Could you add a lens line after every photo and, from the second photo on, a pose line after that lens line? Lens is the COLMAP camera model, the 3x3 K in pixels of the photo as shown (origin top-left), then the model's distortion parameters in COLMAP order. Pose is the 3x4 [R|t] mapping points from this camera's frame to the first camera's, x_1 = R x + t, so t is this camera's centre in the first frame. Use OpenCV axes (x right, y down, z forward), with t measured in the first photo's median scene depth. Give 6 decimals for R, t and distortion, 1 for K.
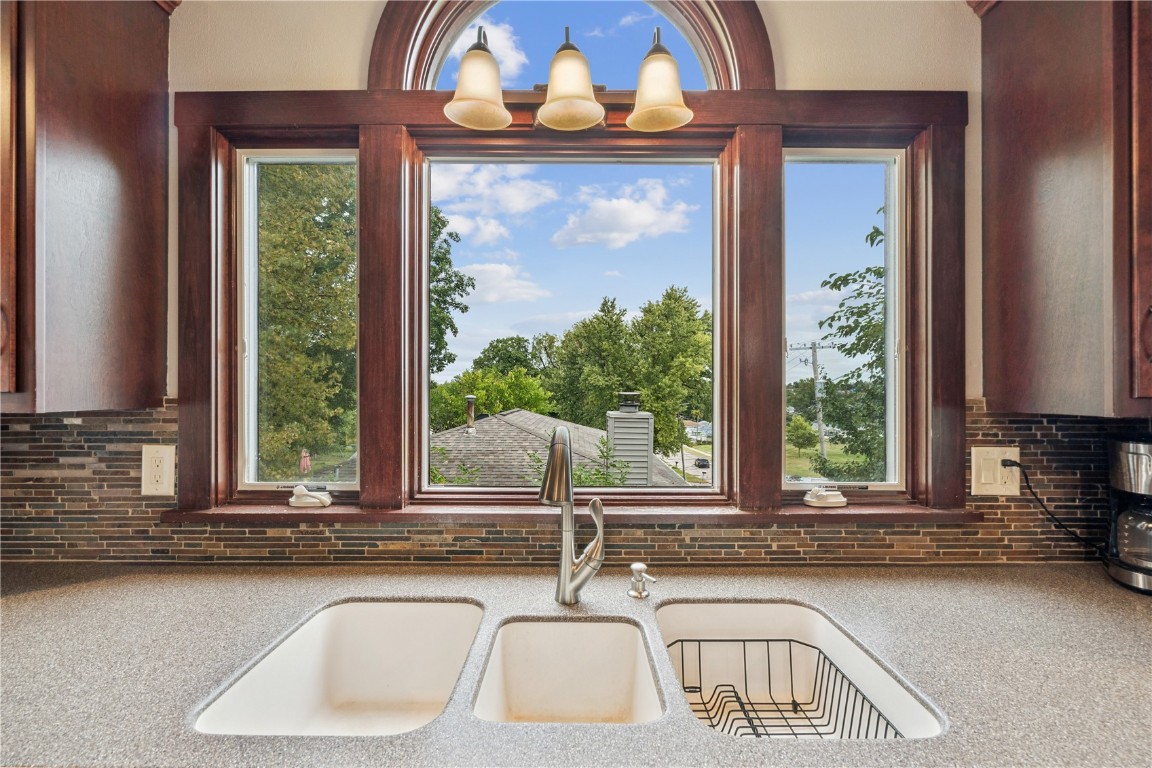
lens RADIAL K [[523.0, 0, 572.7], [0, 523.0, 392.8], [0, 0, 1]] dist [-0.002464, 0.000023]
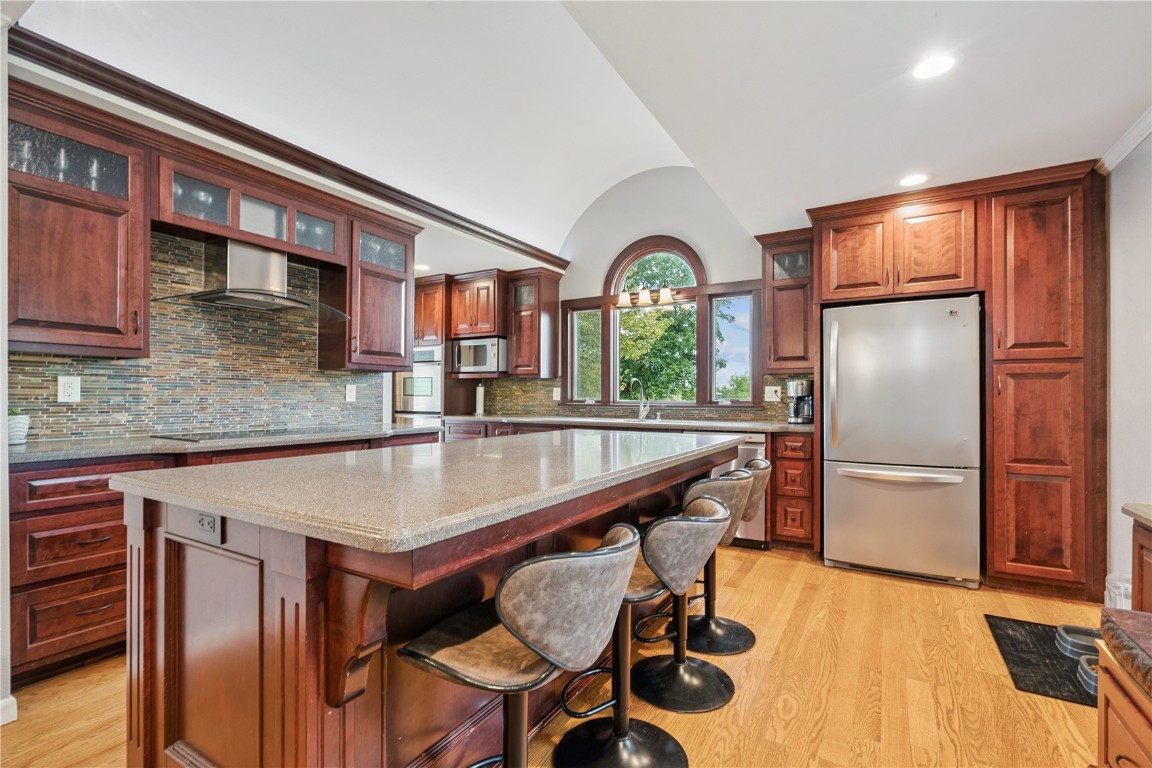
lens RADIAL K [[523.0, 0, 572.7], [0, 523.0, 399.1], [0, 0, 1]] dist [-0.002464, 0.000023]
pose [[0.857114, 0.003765, -0.515114, 1.416969], [-0.003460, 0.999993, 0.001552, 0.181396], [0.515116, 0.000453, 0.857121, -2.437066]]
